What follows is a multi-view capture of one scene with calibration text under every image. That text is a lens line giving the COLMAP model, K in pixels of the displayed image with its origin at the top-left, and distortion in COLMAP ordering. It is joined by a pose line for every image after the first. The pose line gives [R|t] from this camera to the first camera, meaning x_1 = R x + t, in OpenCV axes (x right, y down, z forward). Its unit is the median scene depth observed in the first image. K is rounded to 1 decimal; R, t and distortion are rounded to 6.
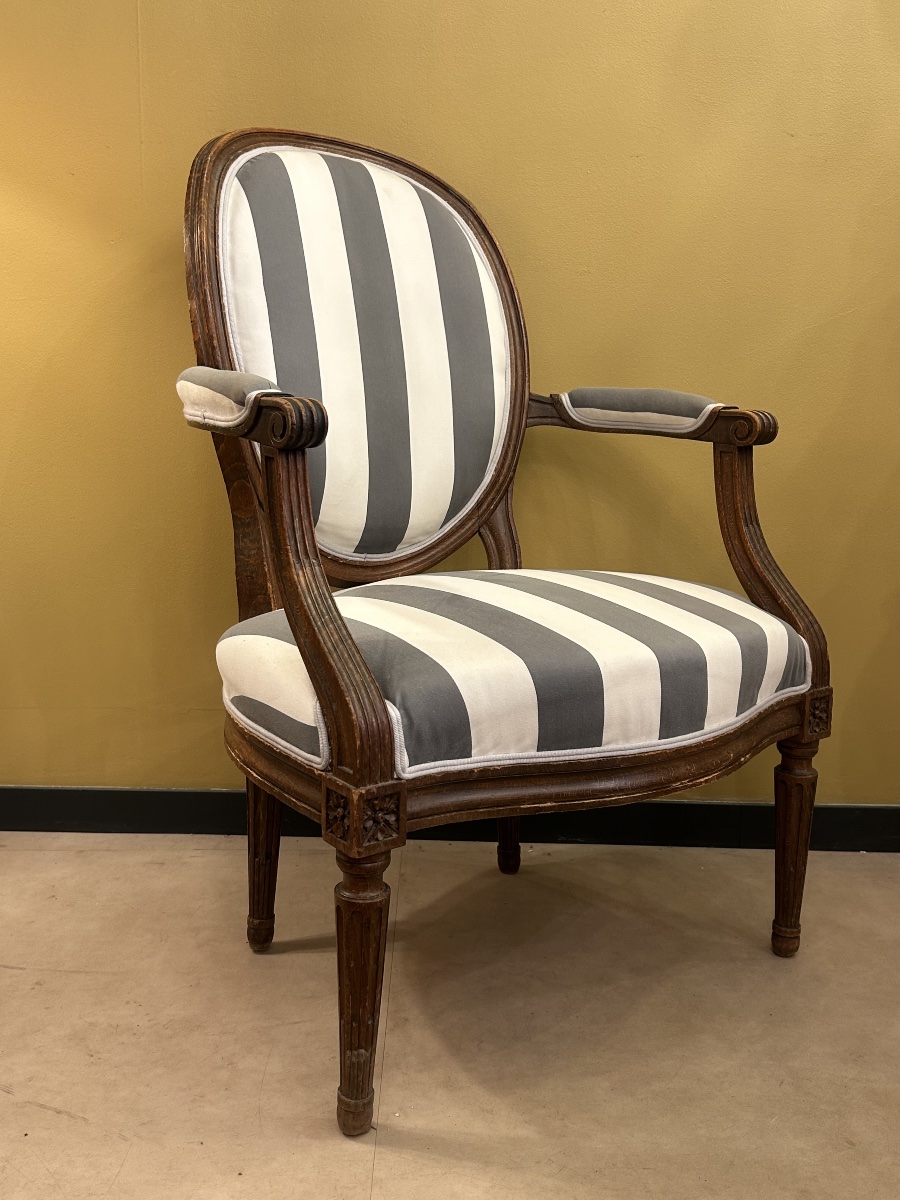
lens RADIAL K [[1141.6, 0, 448.3], [0, 1141.6, 607.4], [0, 0, 1]] dist [0.047090, 0.000000]
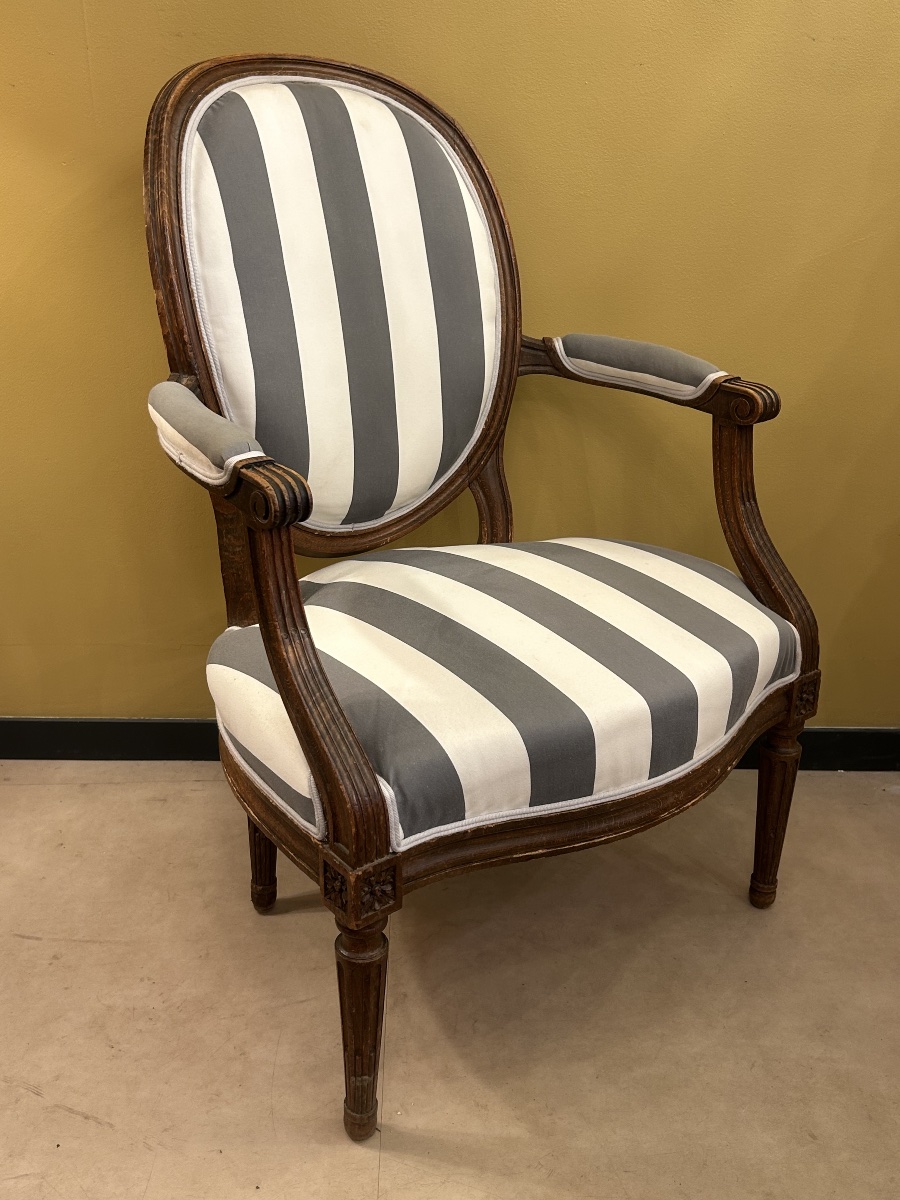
lens RADIAL K [[1141.6, 0, 451.9], [0, 1141.6, 590.2], [0, 0, 1]] dist [0.047090, 0.000000]
pose [[0.999830, -0.014007, 0.011960, -0.000593], [0.011054, 0.975743, 0.218638, -0.231693], [-0.014732, -0.218469, 0.975733, 0.038839]]
